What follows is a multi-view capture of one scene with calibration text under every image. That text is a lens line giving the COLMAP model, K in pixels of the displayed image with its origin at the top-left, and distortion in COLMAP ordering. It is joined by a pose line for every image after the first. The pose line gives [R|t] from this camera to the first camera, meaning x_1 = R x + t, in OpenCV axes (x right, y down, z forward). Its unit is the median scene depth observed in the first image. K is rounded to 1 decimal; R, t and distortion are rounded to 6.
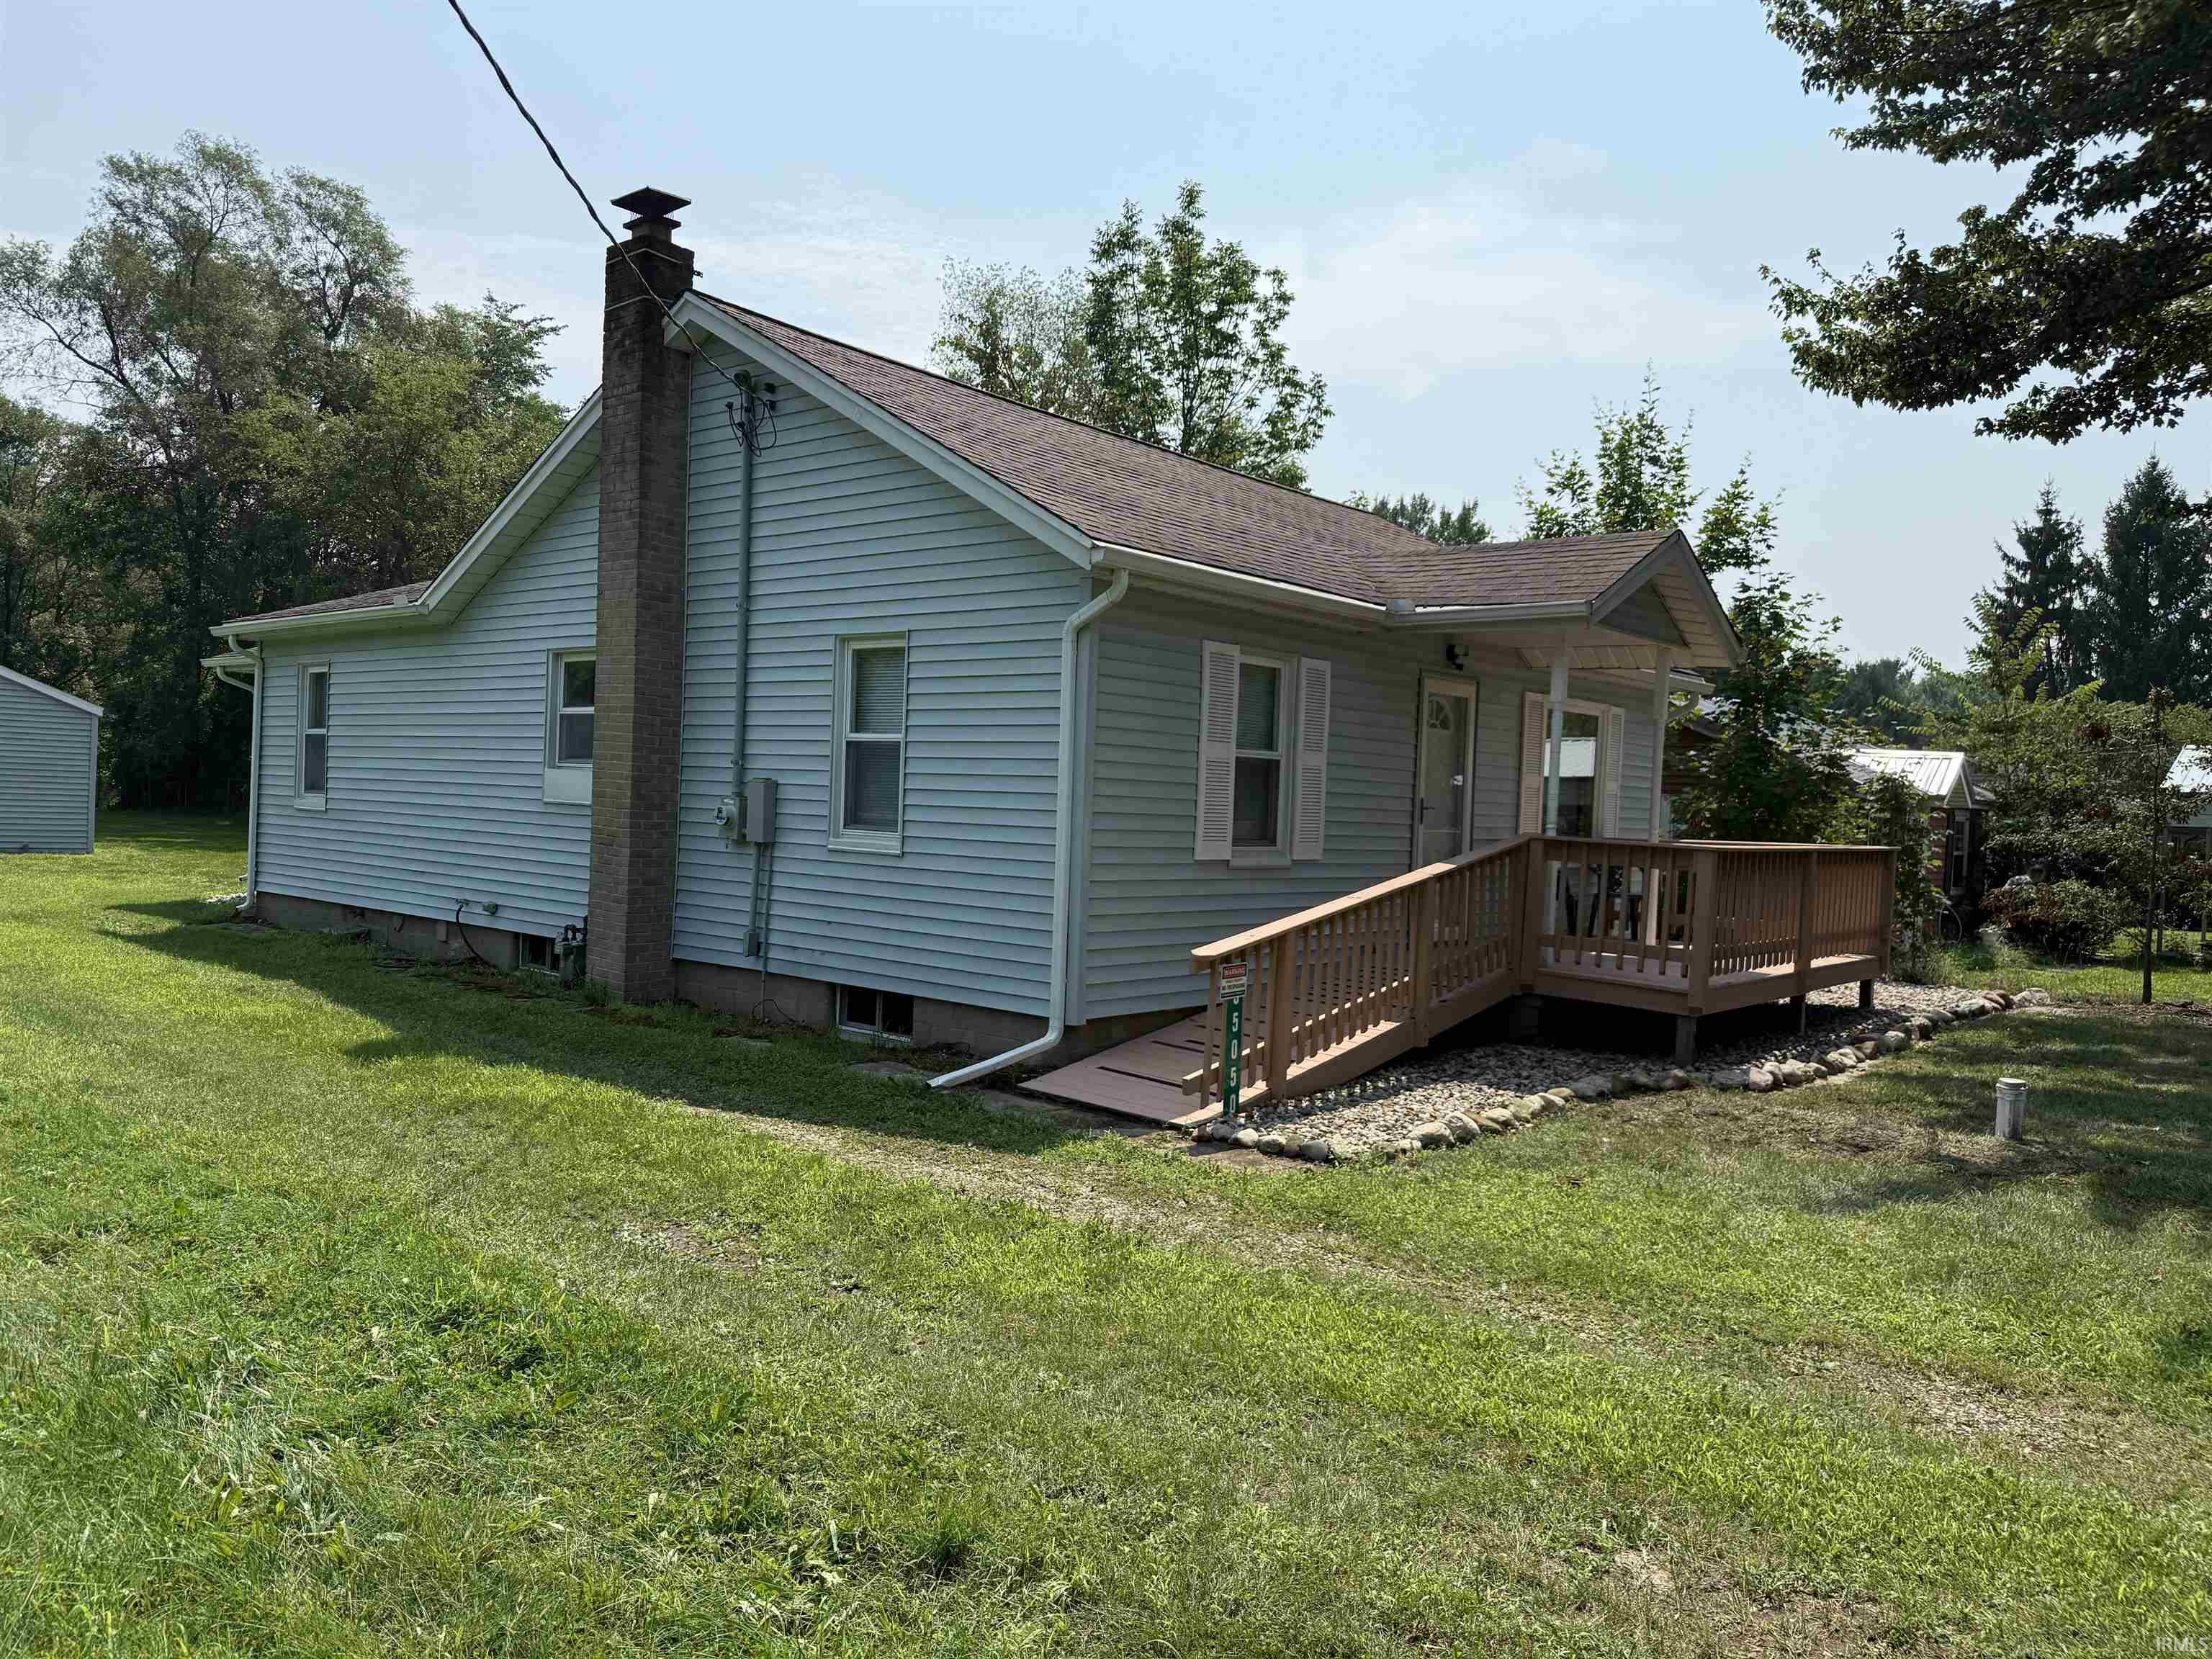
lens RADIAL K [[1582.0, 0, 1112.8], [0, 1582.0, 834.4], [0, 0, 1]] dist [0.004622, 0.004752]
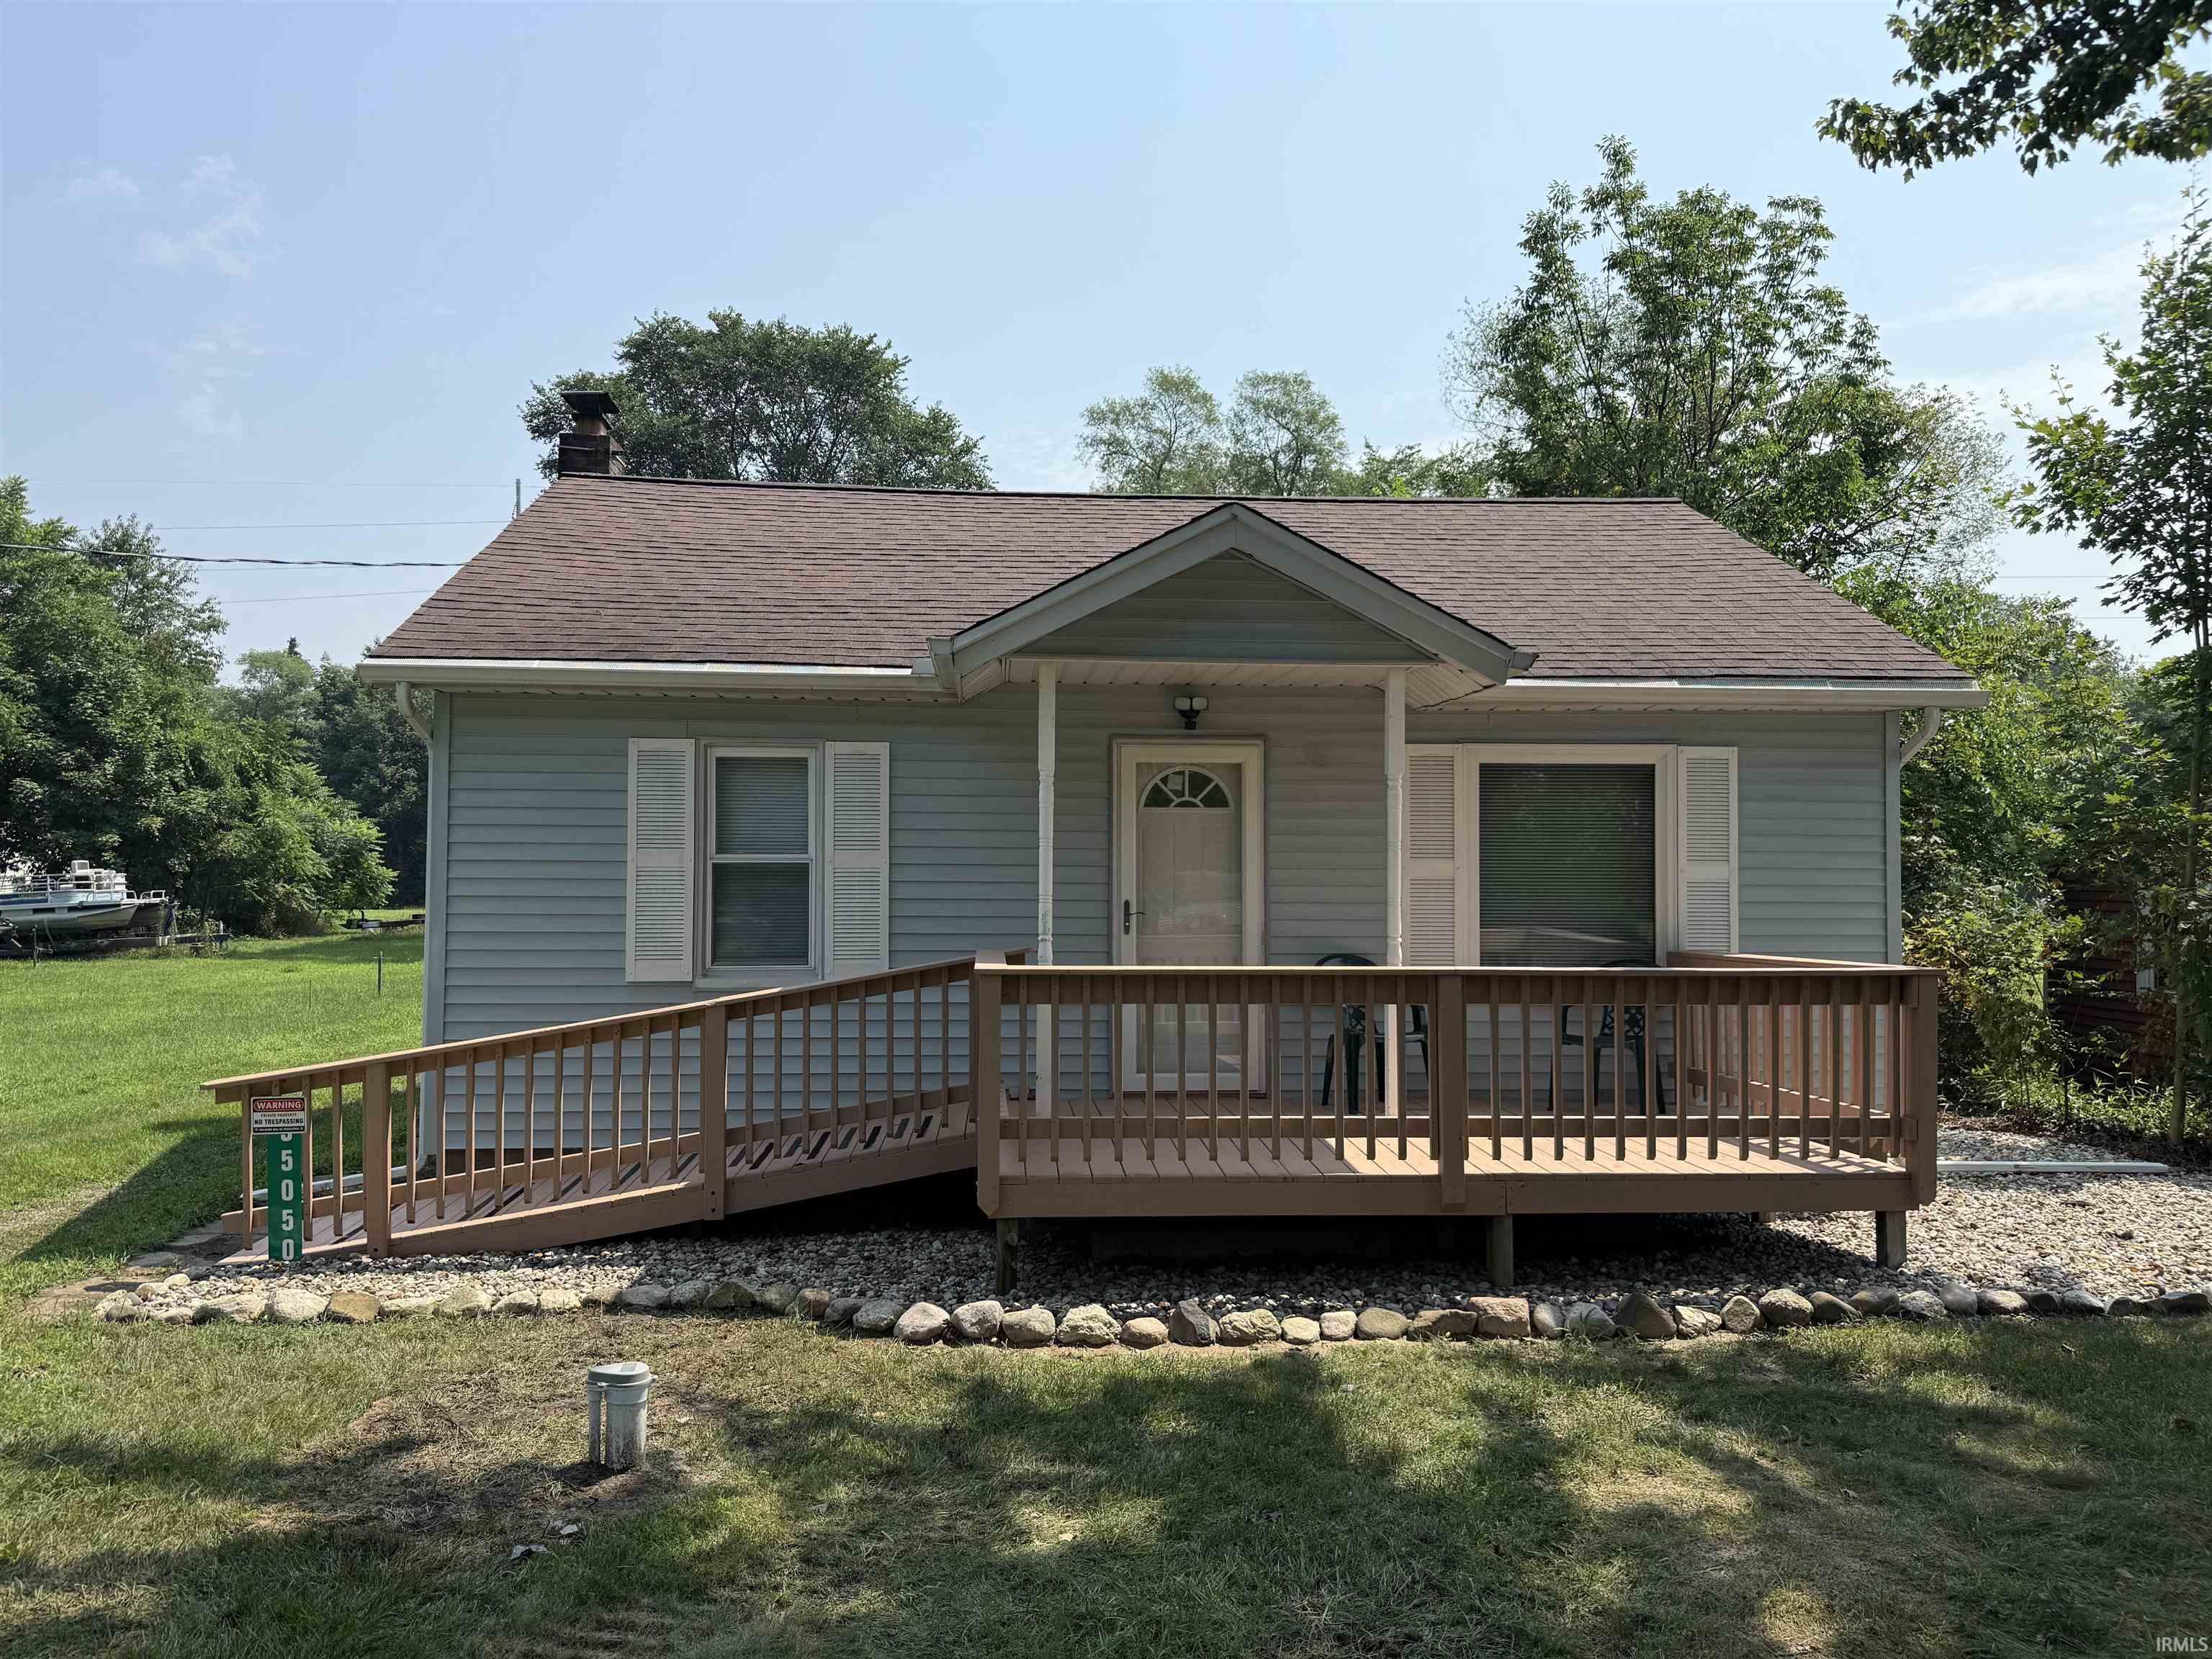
lens RADIAL K [[1582.0, 0, 1109.6], [0, 1582.0, 833.4], [0, 0, 1]] dist [0.004622, 0.004752]
pose [[0.711672, -0.060475, -0.699904, 0.721923], [0.011069, 0.997130, -0.074901, 0.001911], [0.702425, 0.045558, 0.710299, 0.447412]]
